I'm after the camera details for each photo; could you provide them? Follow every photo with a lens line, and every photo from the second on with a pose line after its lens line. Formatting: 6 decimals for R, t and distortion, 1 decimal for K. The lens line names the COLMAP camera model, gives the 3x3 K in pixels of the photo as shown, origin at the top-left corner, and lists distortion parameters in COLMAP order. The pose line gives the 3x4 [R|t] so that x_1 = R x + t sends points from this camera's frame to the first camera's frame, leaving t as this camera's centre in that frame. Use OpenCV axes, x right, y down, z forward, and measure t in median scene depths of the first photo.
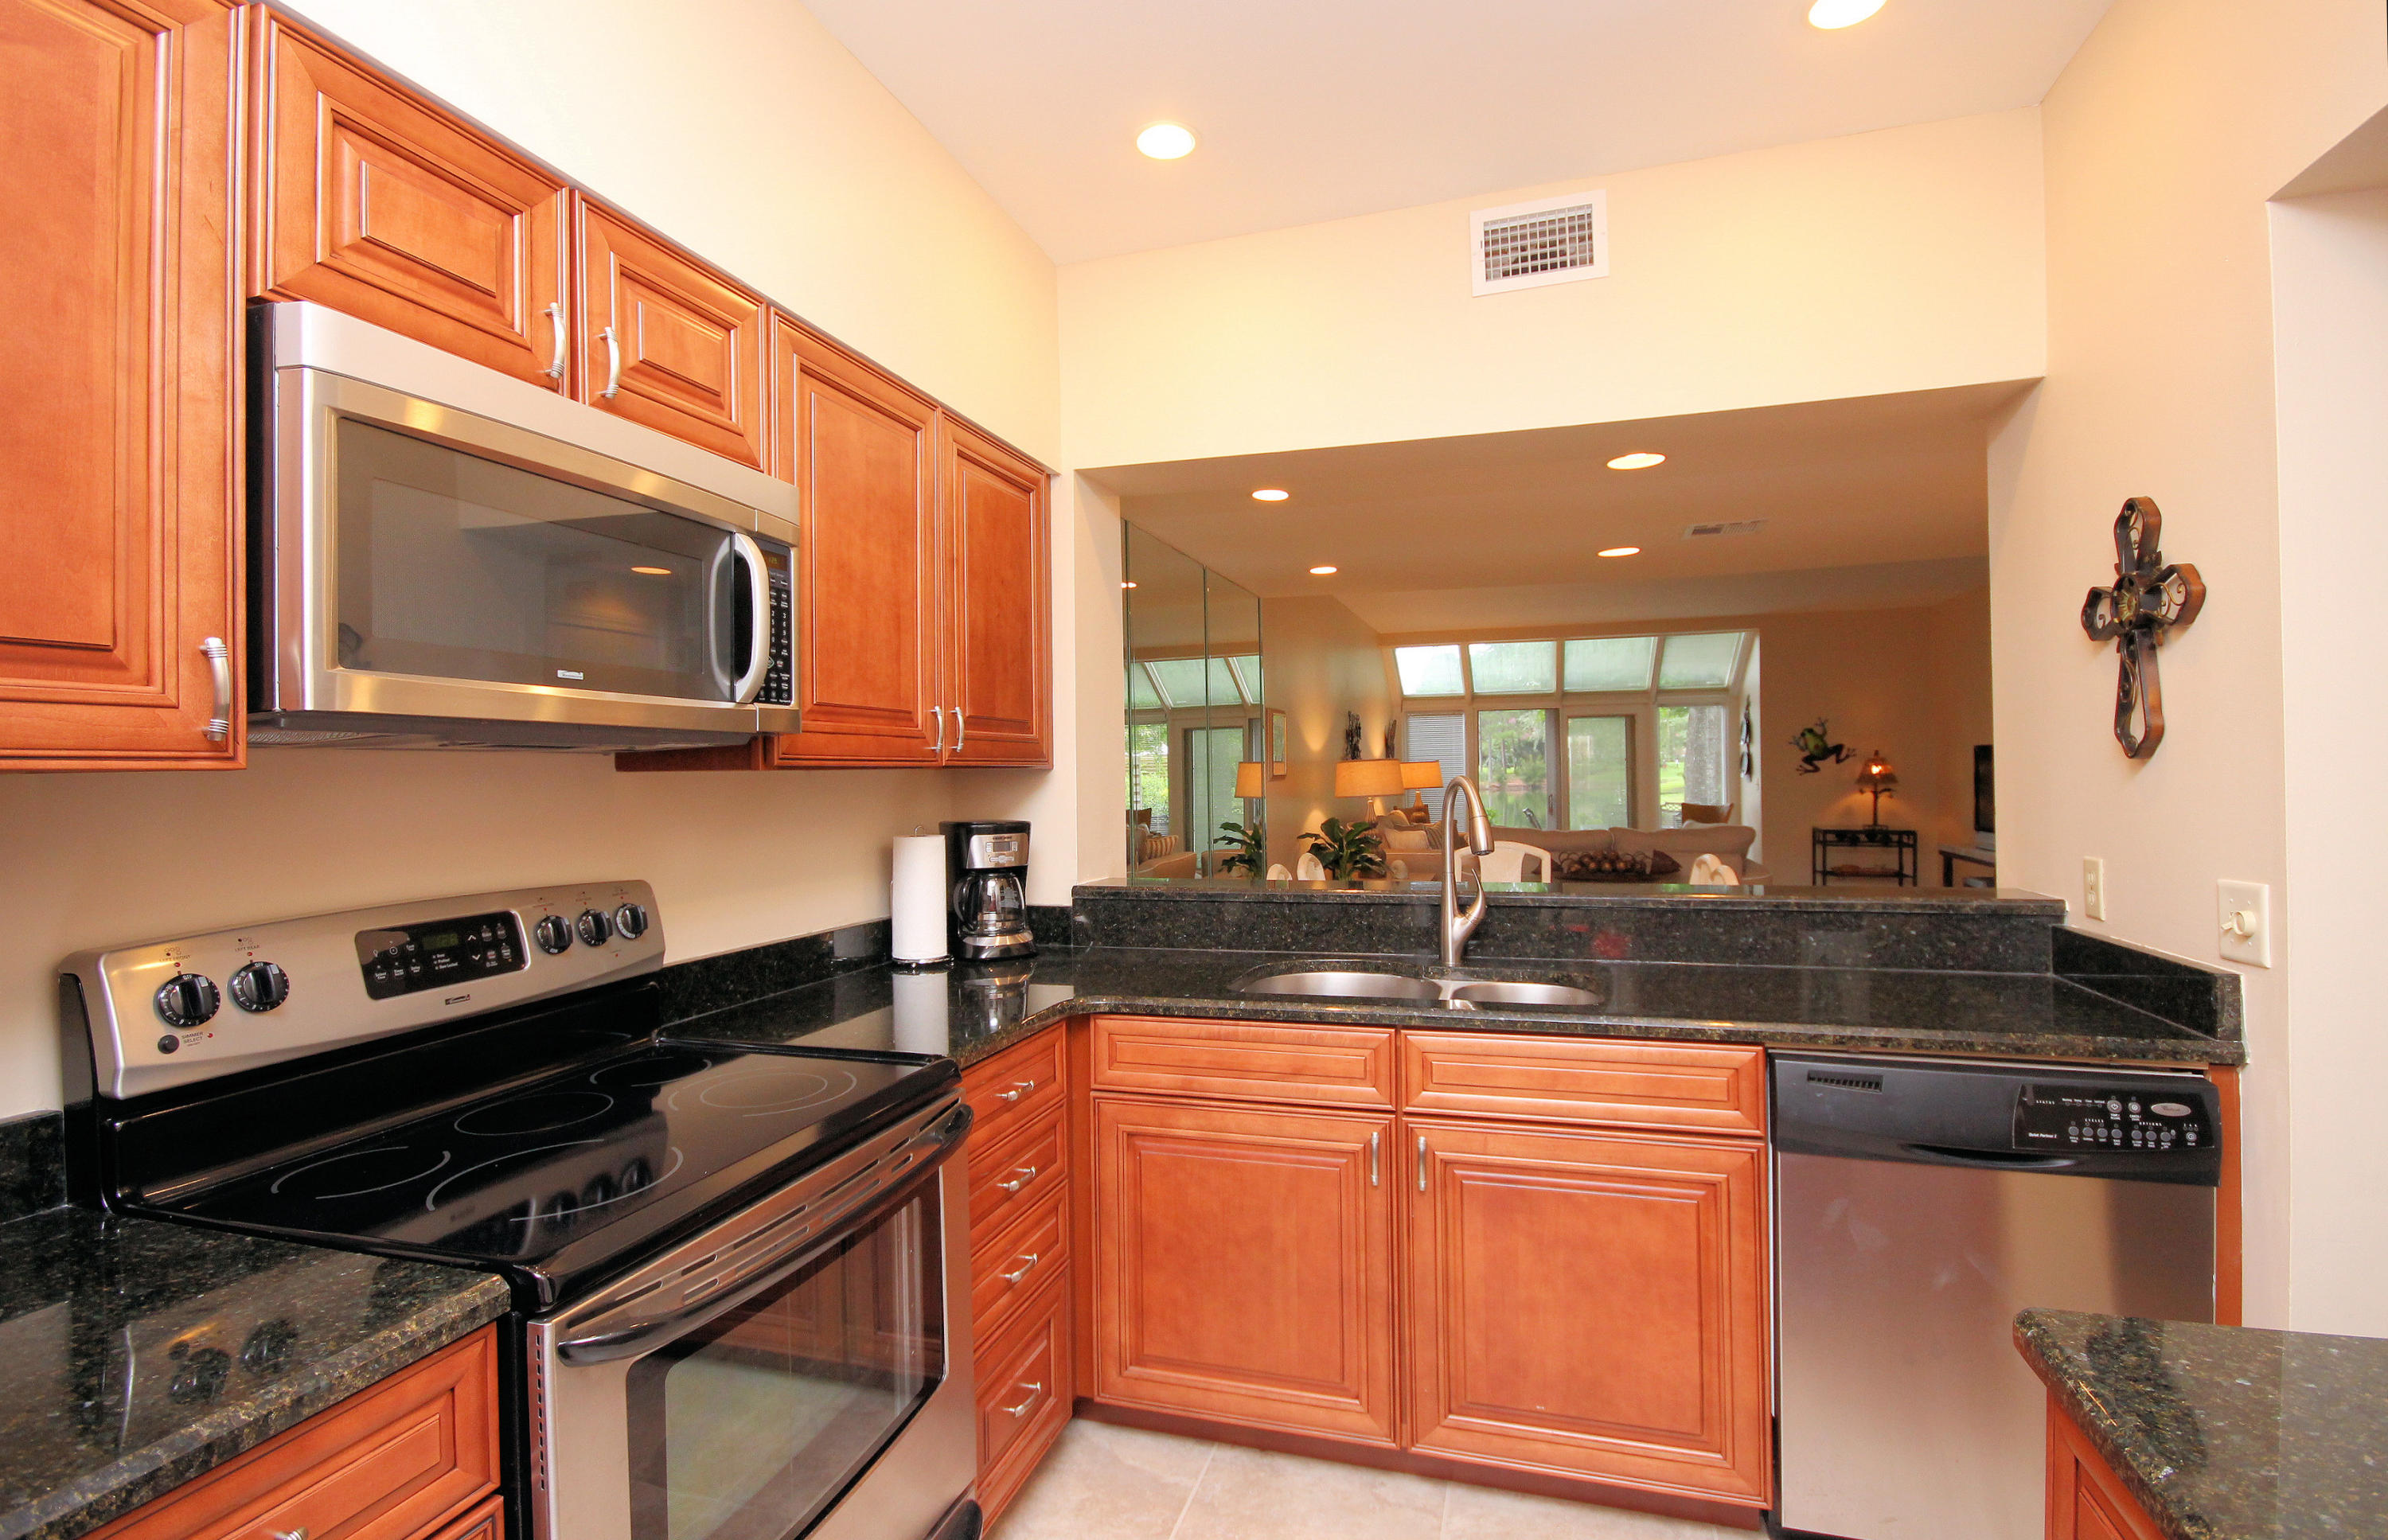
lens RADIAL K [[1124.6, 0, 1193.6], [0, 1124.6, 774.2], [0, 0, 1]] dist [-0.001868, -0.001353]
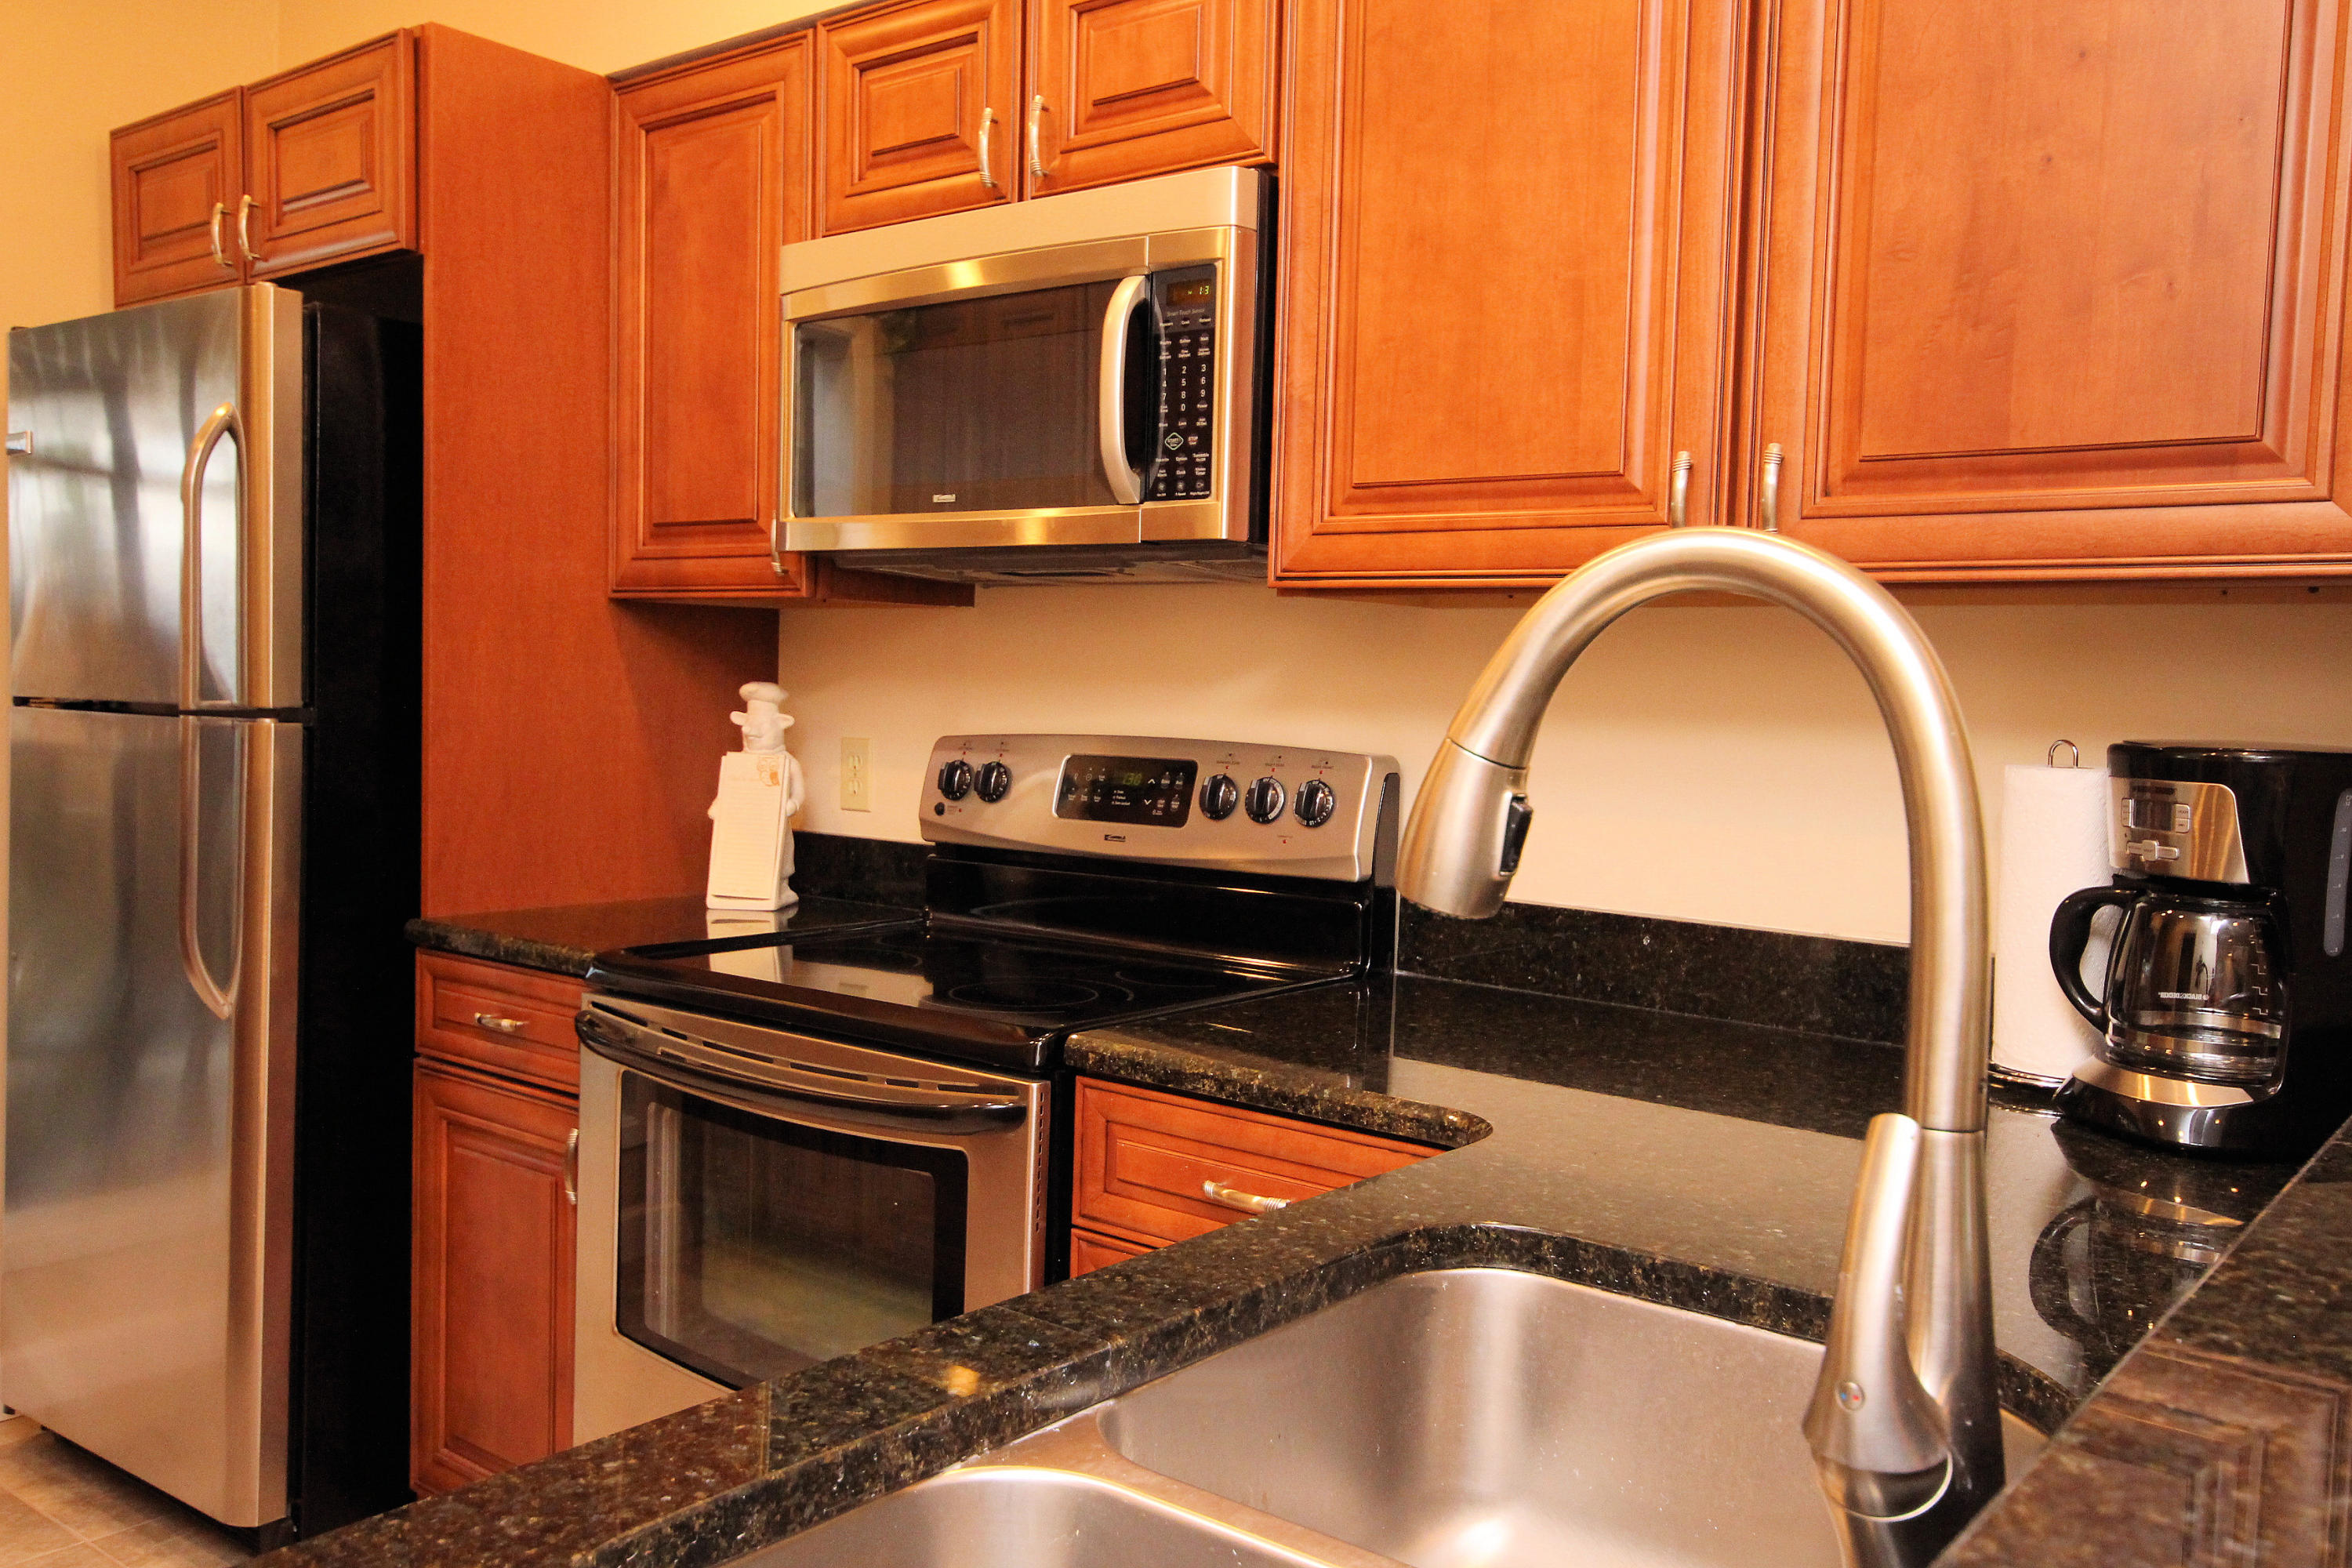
lens RADIAL K [[1885.8, 0, 1184.5], [0, 1885.8, 788.6], [0, 0, 1]] dist [-0.004980, 0.055551]
pose [[-0.358756, 0.059733, -0.931518, 0.727703], [-0.022226, 0.997121, 0.072500, 0.032132], [0.933167, 0.046714, -0.356396, 1.405981]]
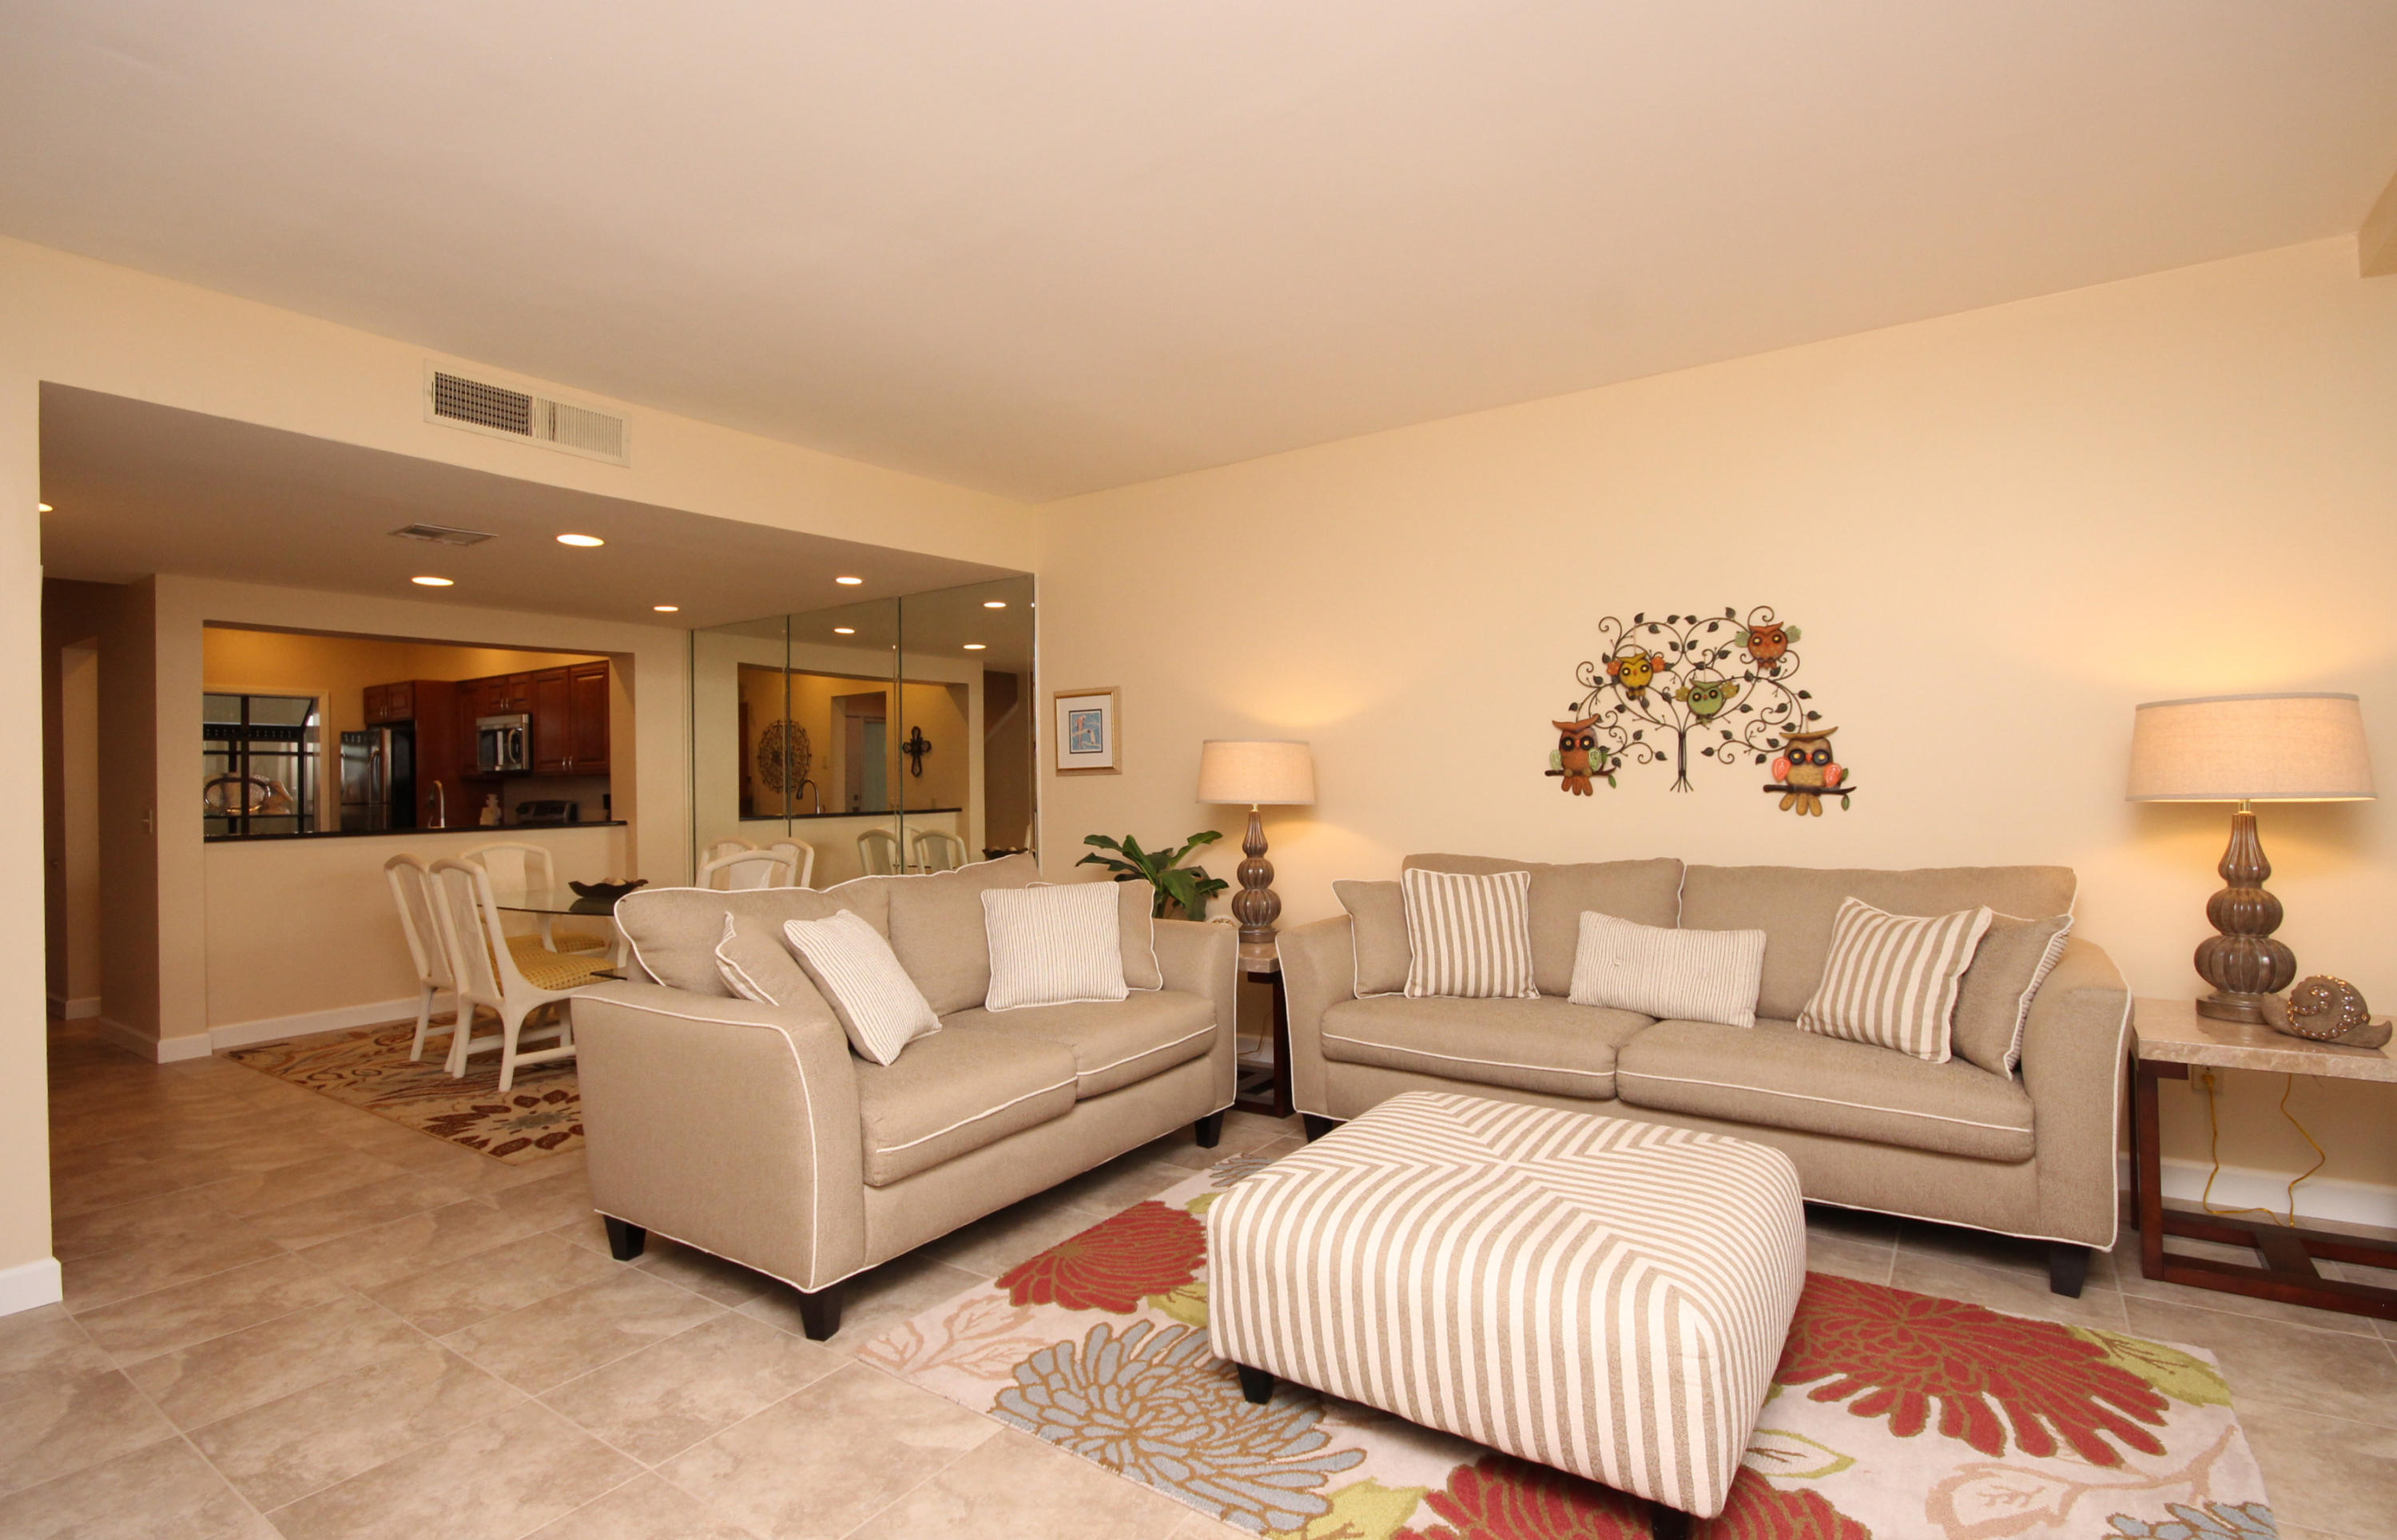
lens RADIAL K [[1128.8, 0, 1218.1], [0, 1128.8, 766.3], [0, 0, 1]] dist [-0.001868, -0.001353]
pose [[-0.293997, 0.013183, -0.955715, 3.168990], [0.022578, 0.999722, 0.006844, -0.016517], [0.955540, -0.019566, -0.294213, 5.031039]]
